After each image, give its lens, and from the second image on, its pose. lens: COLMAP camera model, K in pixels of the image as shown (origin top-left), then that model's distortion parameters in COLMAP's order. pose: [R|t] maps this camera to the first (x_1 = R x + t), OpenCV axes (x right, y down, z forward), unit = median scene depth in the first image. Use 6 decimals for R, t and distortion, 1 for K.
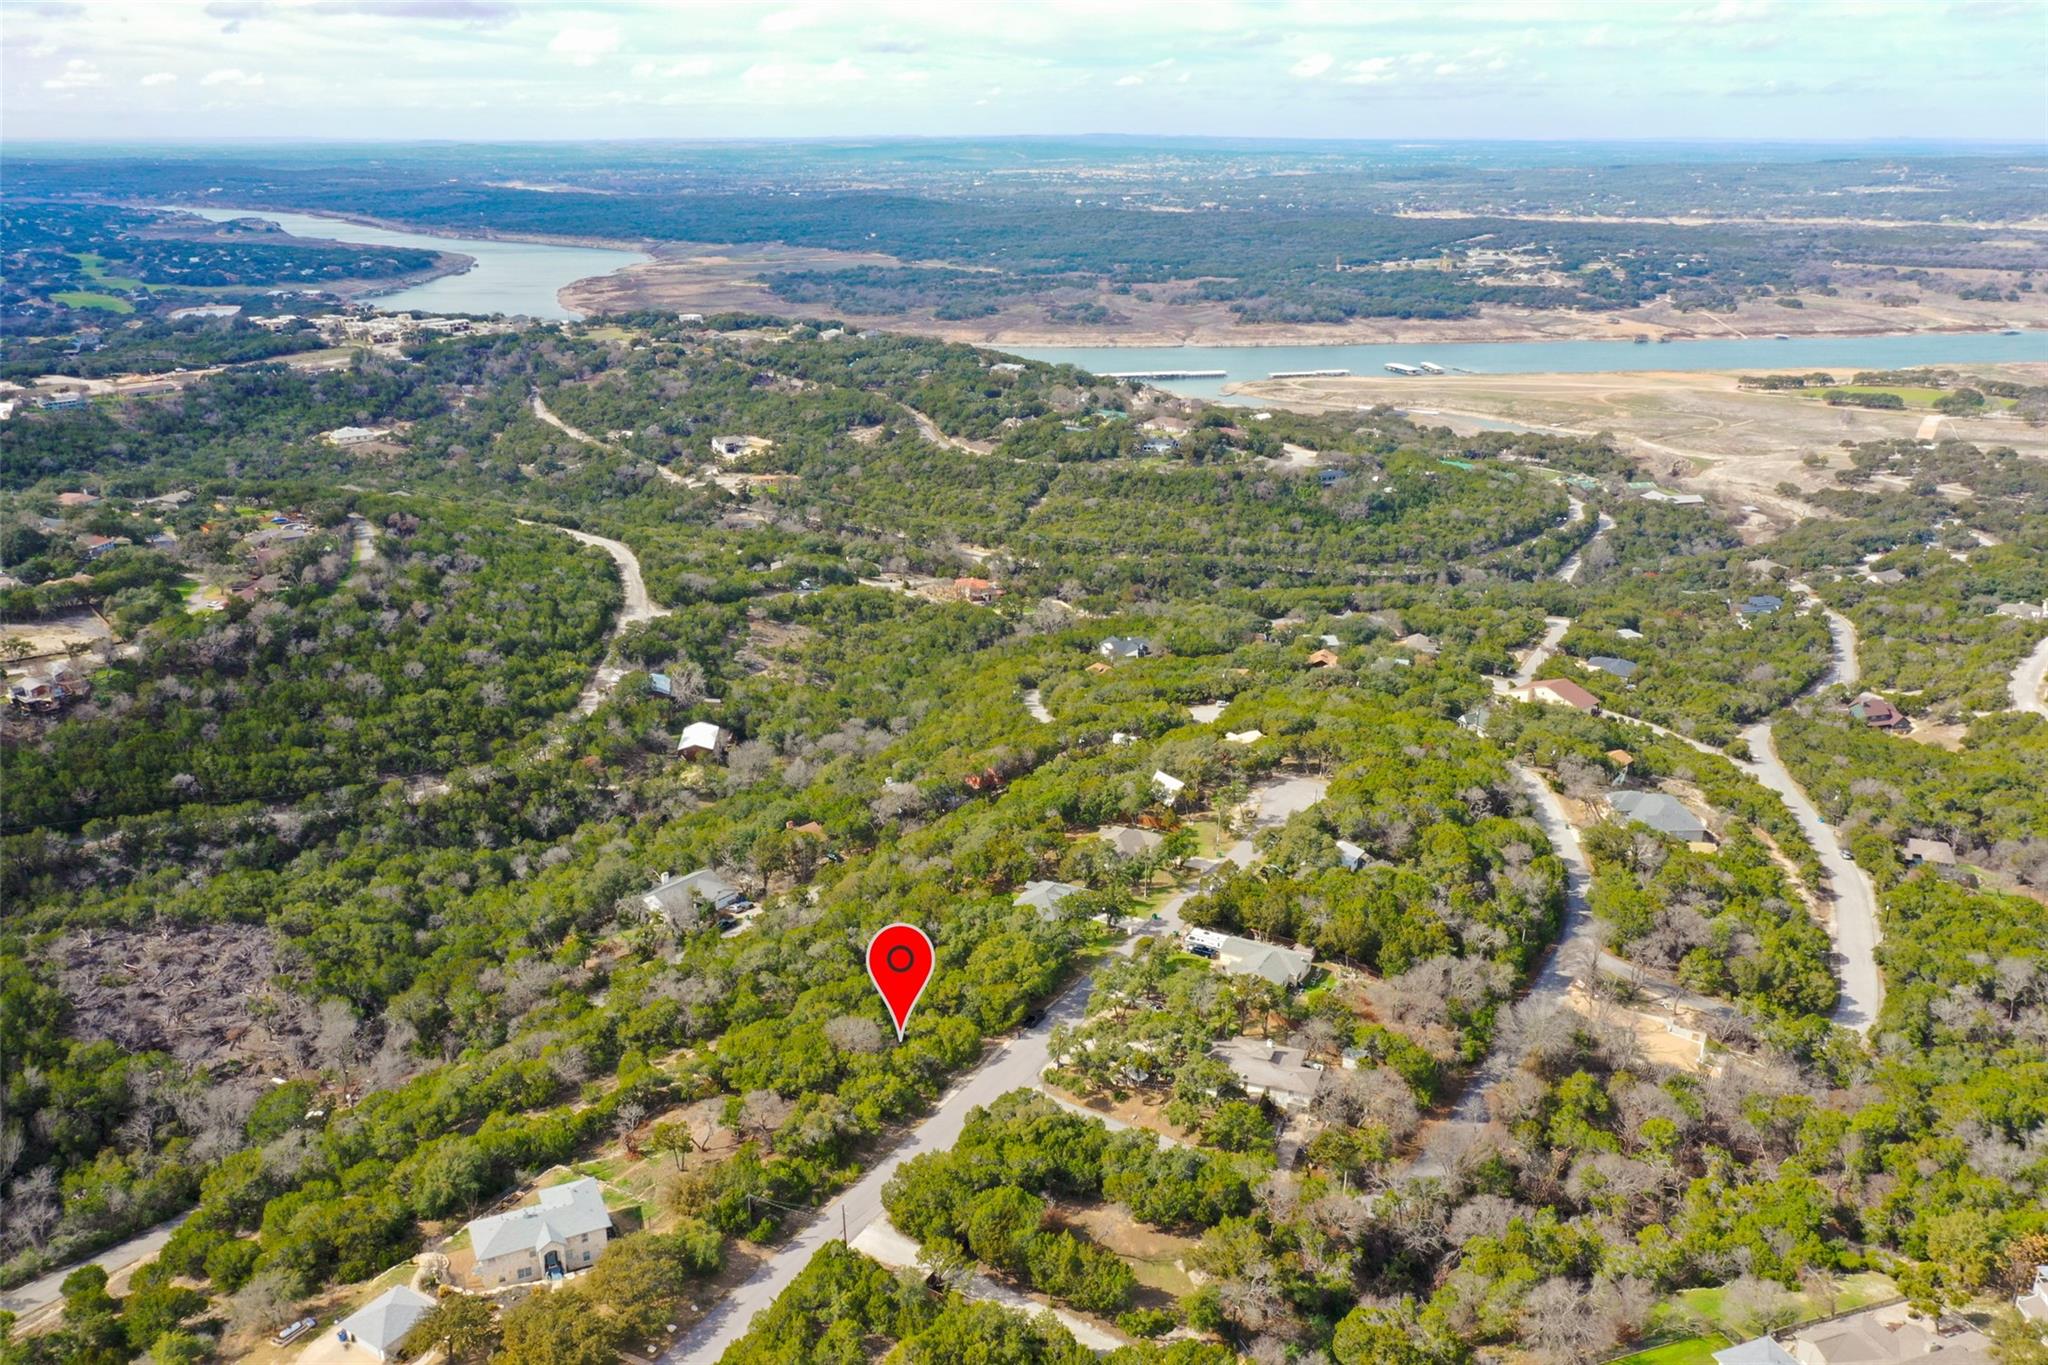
lens RADIAL K [[1665.5, 0, 1023.7], [0, 1665.5, 682.3], [0, 0, 1]] dist [-0.002011, 0.000156]
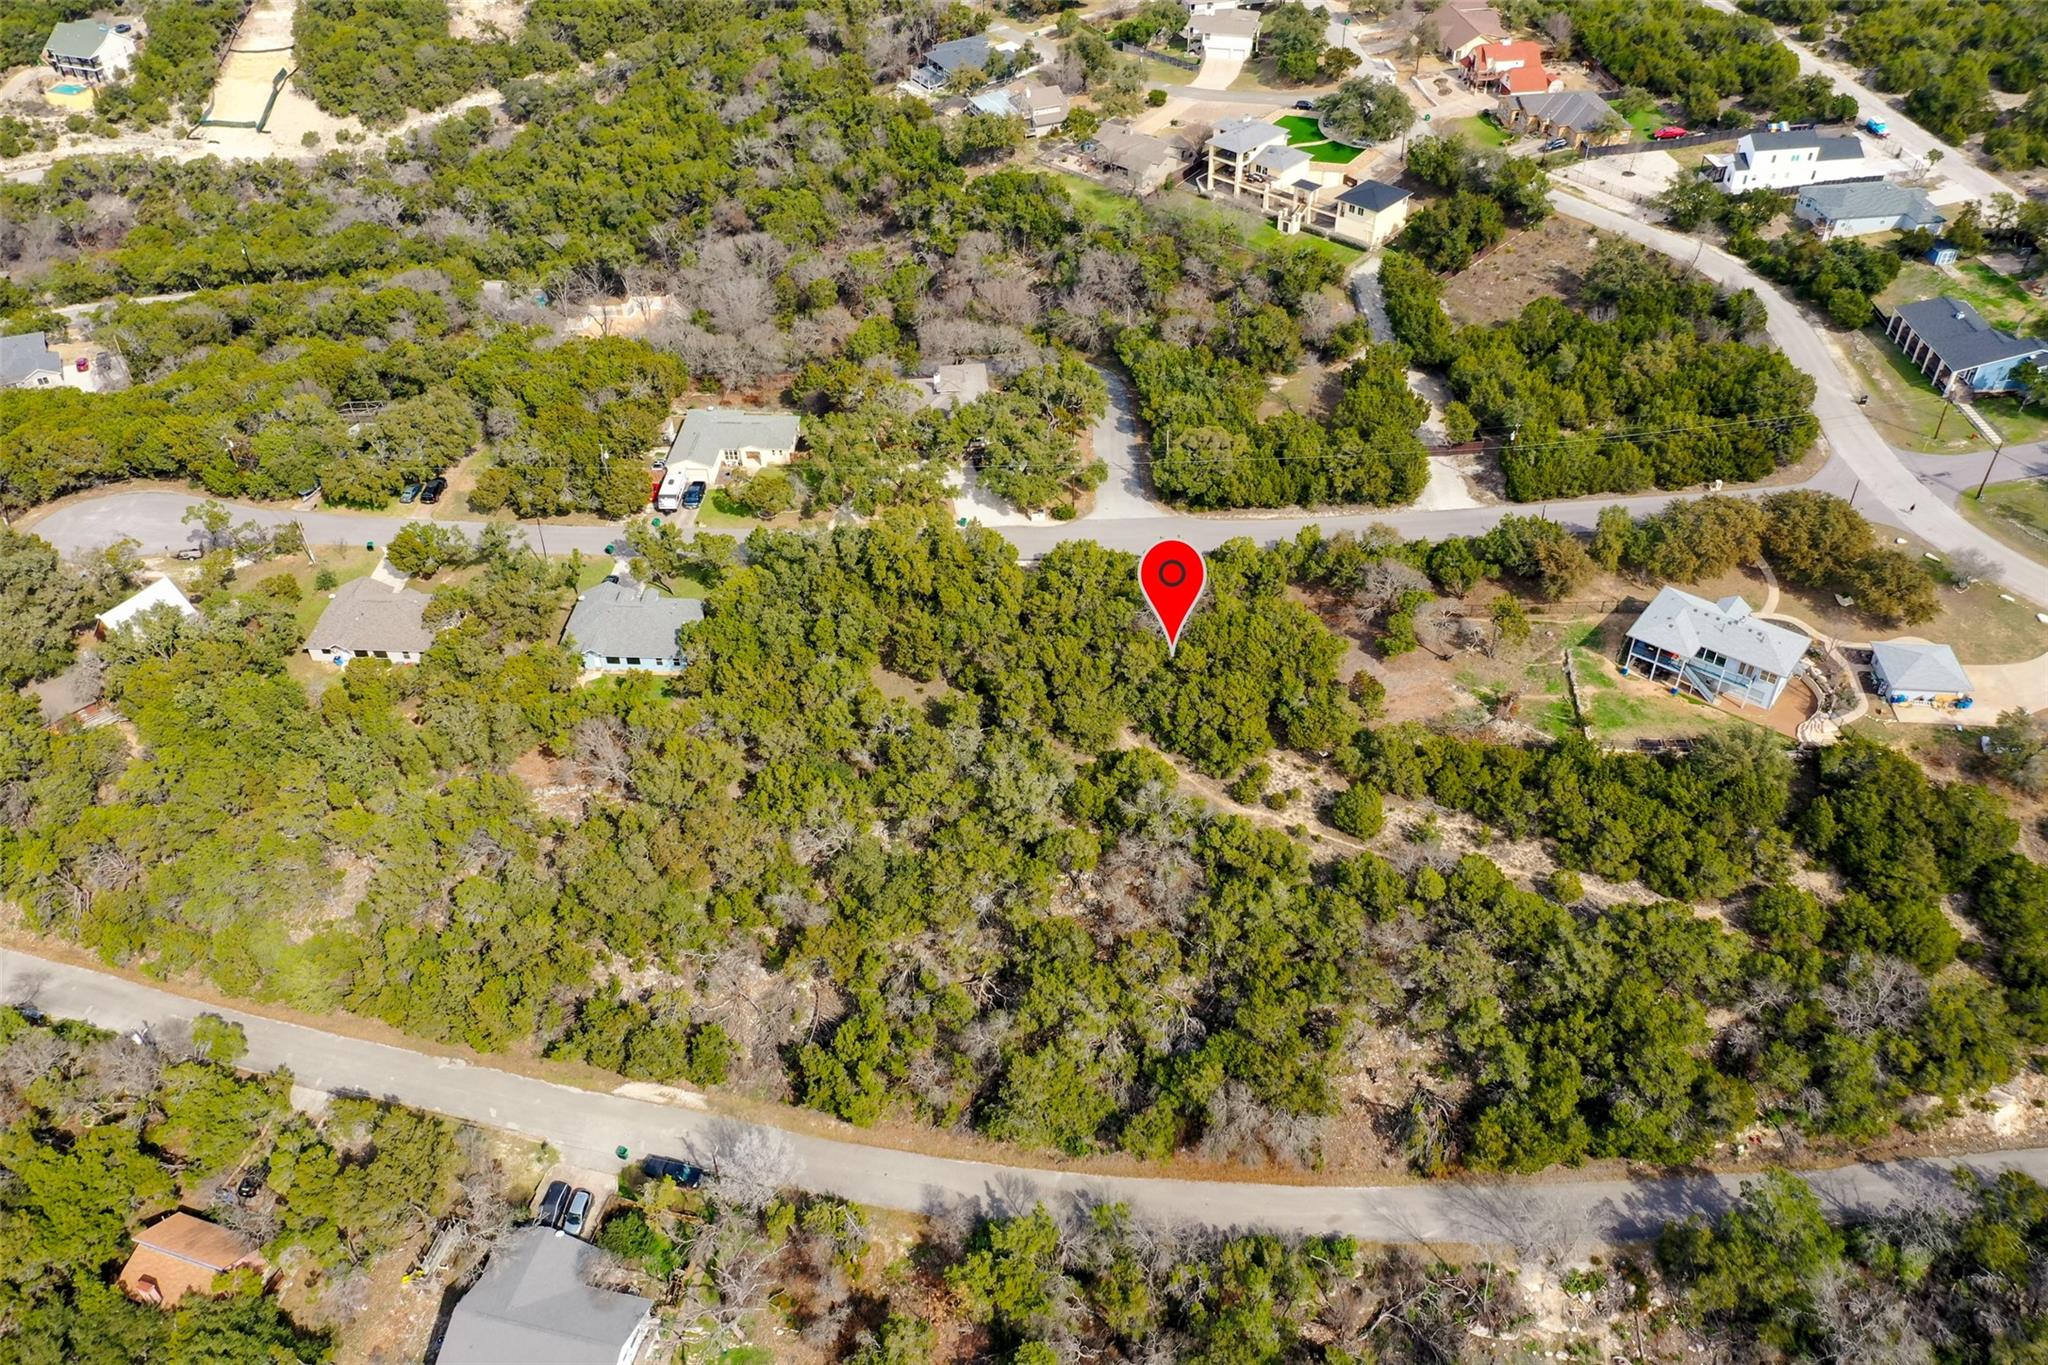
lens RADIAL K [[1627.1, 0, 1026.2], [0, 1627.1, 683.9], [0, 0, 1]] dist [0.007086, 0.001486]
pose [[-0.458061, -0.550240, 0.698152, -0.349356], [0.303973, 0.641088, 0.704703, -0.171582], [-0.835333, 0.535017, -0.126399, 0.685850]]
